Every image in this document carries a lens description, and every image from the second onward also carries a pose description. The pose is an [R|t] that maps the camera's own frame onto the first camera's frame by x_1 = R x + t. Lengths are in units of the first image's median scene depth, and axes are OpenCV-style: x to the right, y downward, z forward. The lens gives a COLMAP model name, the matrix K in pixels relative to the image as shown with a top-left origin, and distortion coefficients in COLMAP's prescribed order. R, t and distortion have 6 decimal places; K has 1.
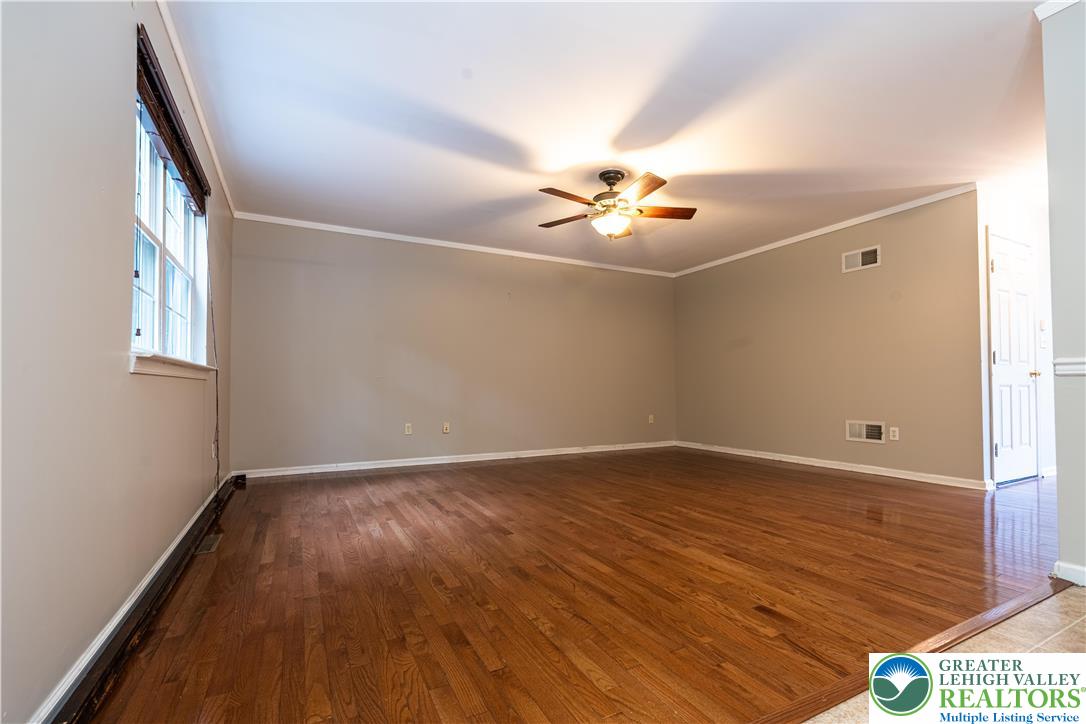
lens RADIAL K [[482.2, 0, 544.4], [0, 482.2, 381.1], [0, 0, 1]] dist [-0.002251, 0.000017]
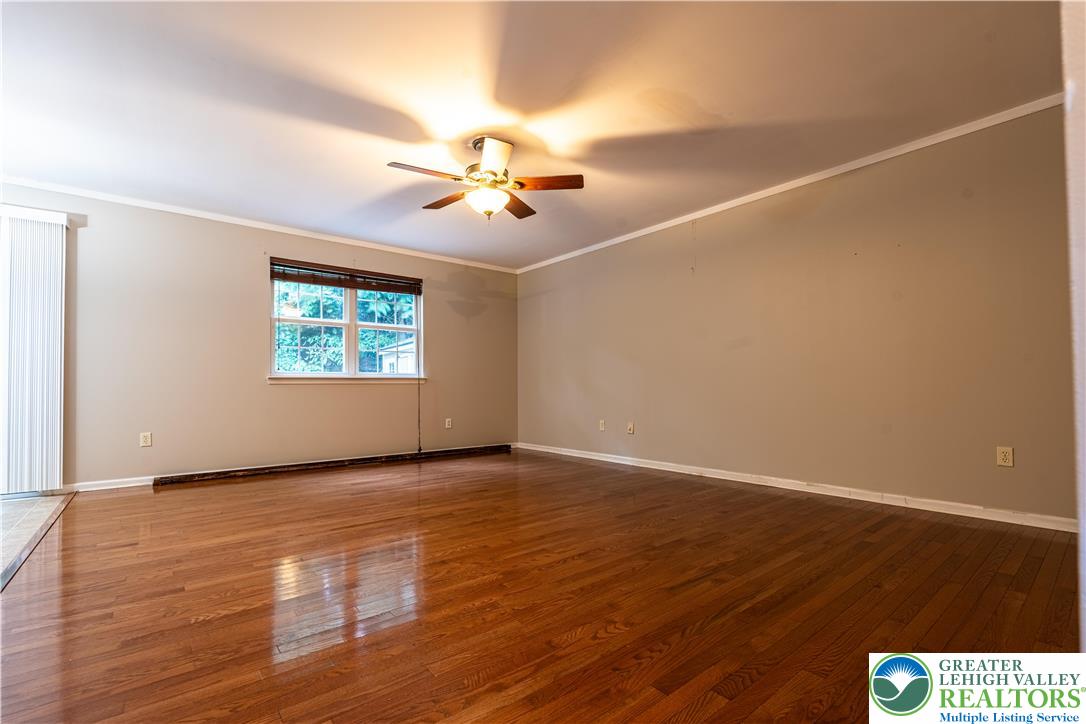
lens RADIAL K [[482.2, 0, 544.4], [0, 482.2, 381.1], [0, 0, 1]] dist [-0.002251, 0.000017]
pose [[0.194293, -0.018193, -0.980775, 1.424366], [0.024116, 0.999614, -0.013765, 0.023271], [0.980647, -0.020978, 0.194657, 1.306059]]
